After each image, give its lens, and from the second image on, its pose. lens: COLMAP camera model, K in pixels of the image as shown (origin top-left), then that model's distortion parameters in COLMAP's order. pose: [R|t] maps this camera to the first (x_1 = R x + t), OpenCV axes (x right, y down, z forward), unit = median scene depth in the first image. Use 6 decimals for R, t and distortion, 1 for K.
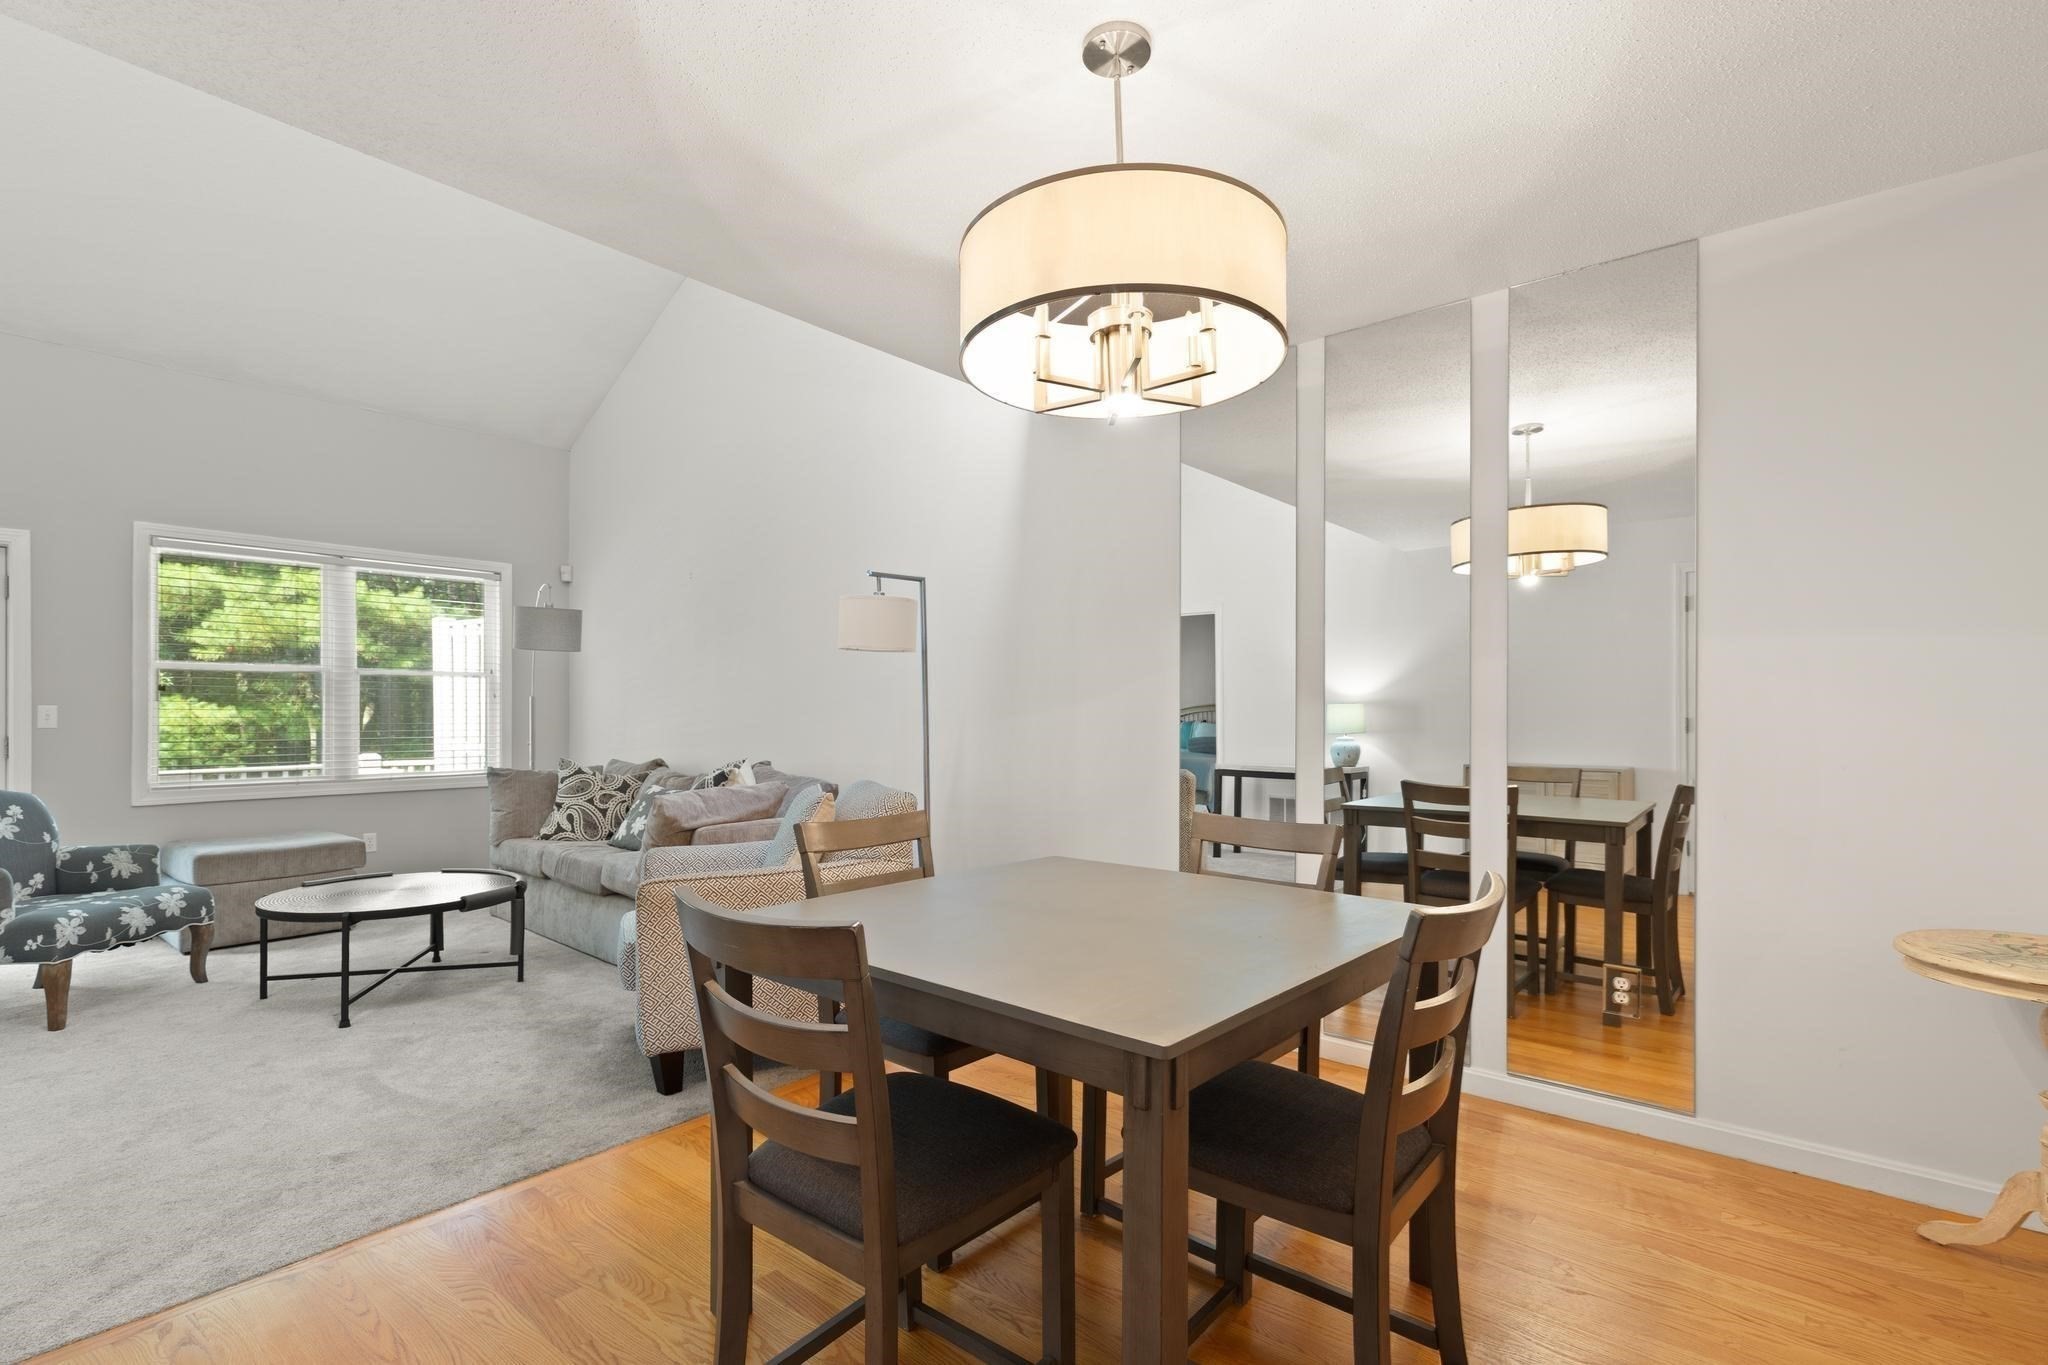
lens RADIAL K [[946.7, 0, 1025.1], [0, 946.7, 691.8], [0, 0, 1]] dist [0.005672, -0.000005]
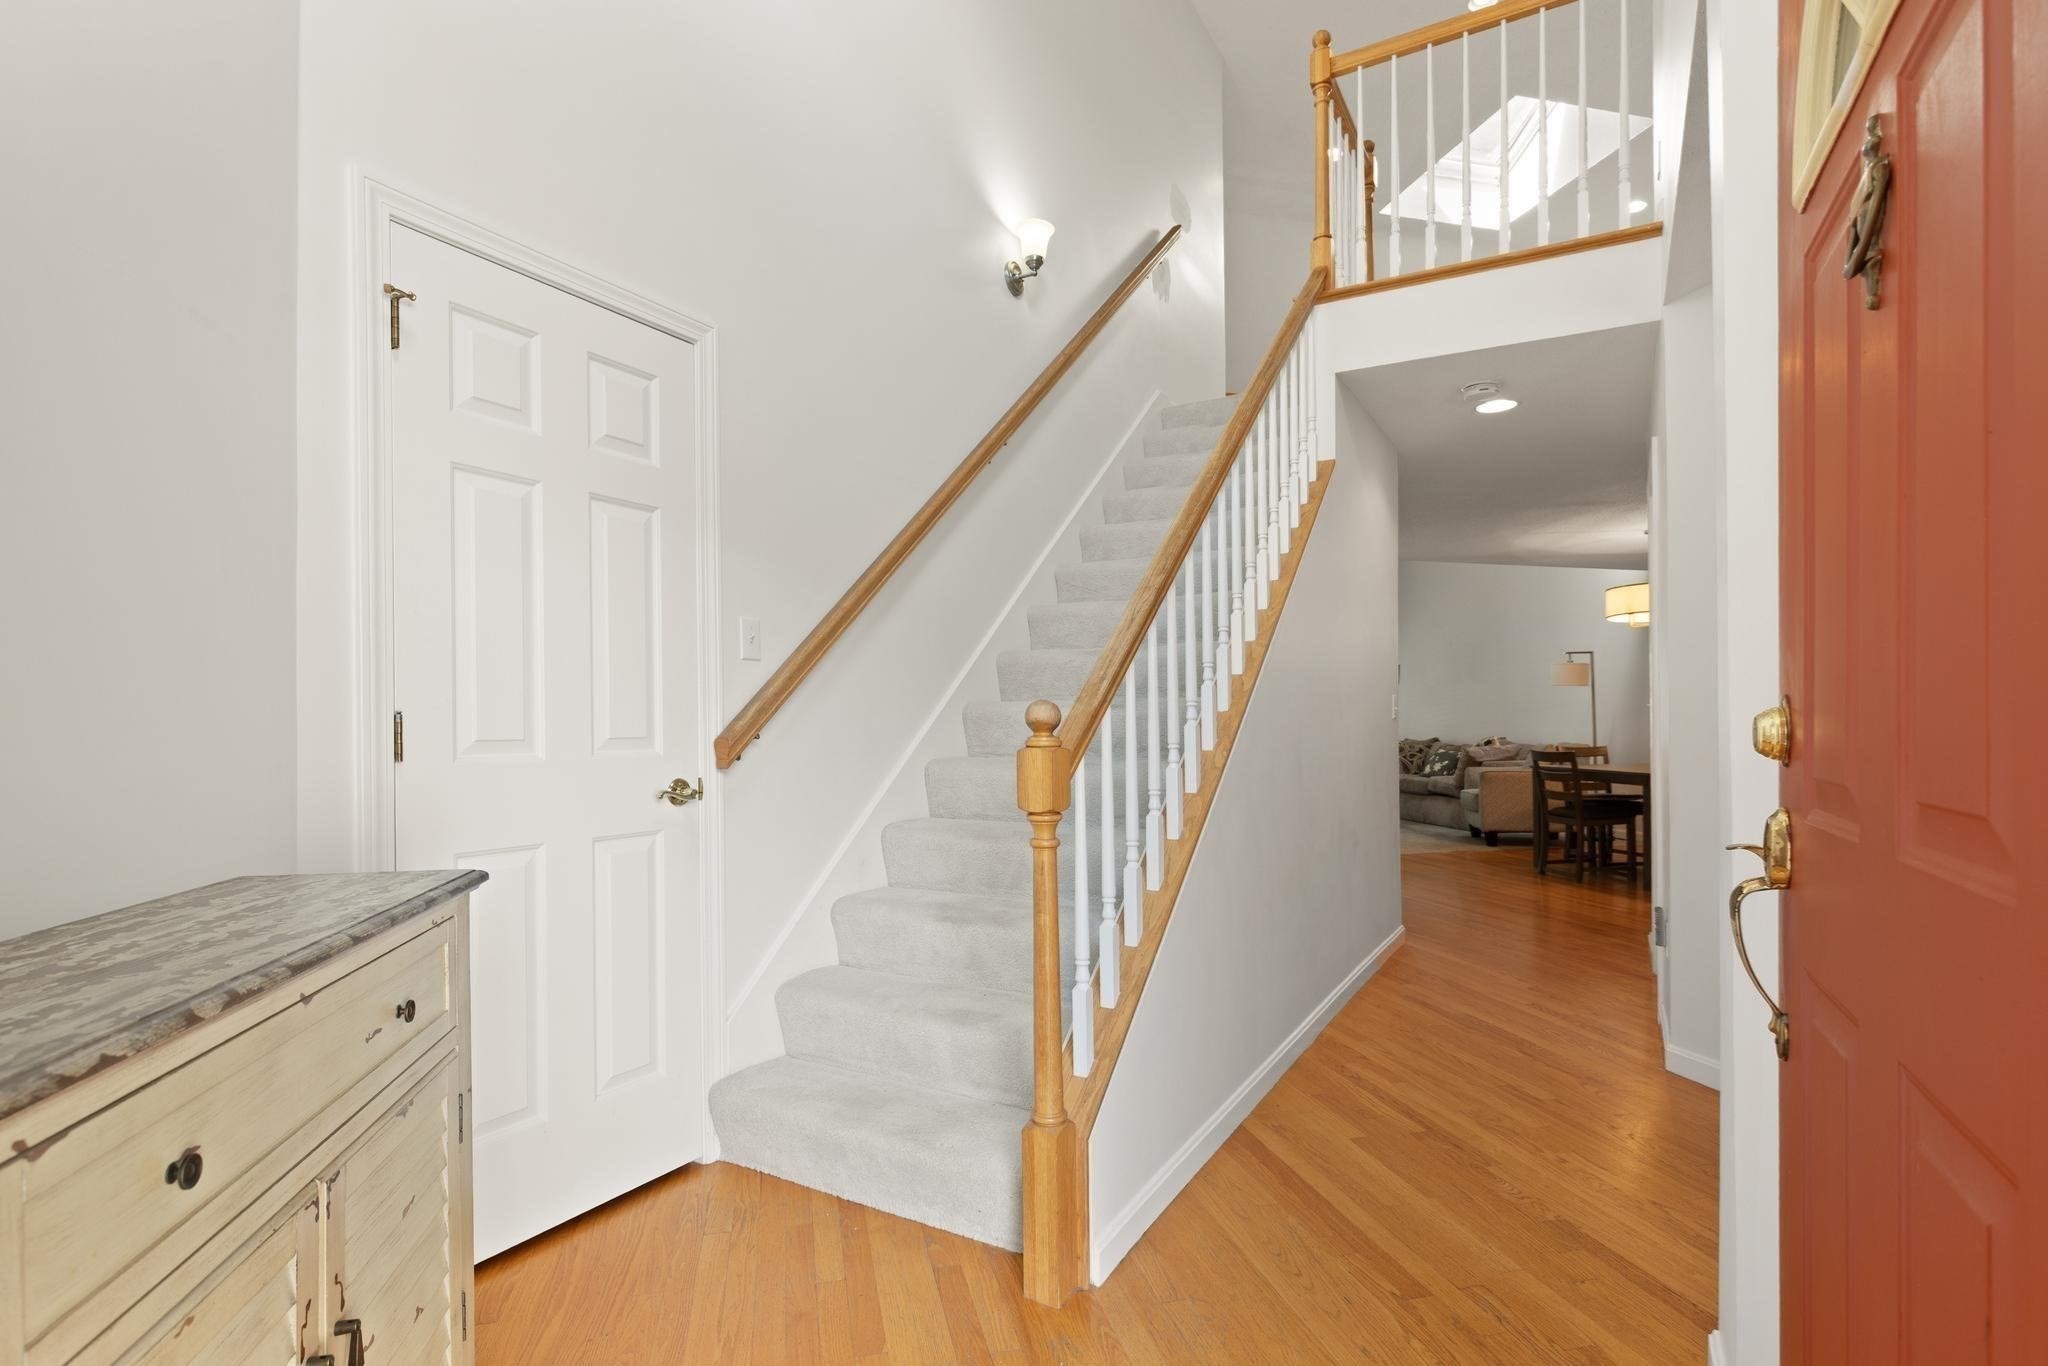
lens RADIAL K [[946.7, 0, 1022.9], [0, 946.7, 701.6], [0, 0, 1]] dist [0.005672, -0.000005]
pose [[0.806359, -0.007144, -0.591383, 0.106746], [0.005738, 0.999974, -0.004257, -0.002290], [0.591398, 0.000039, 0.806379, -1.289215]]
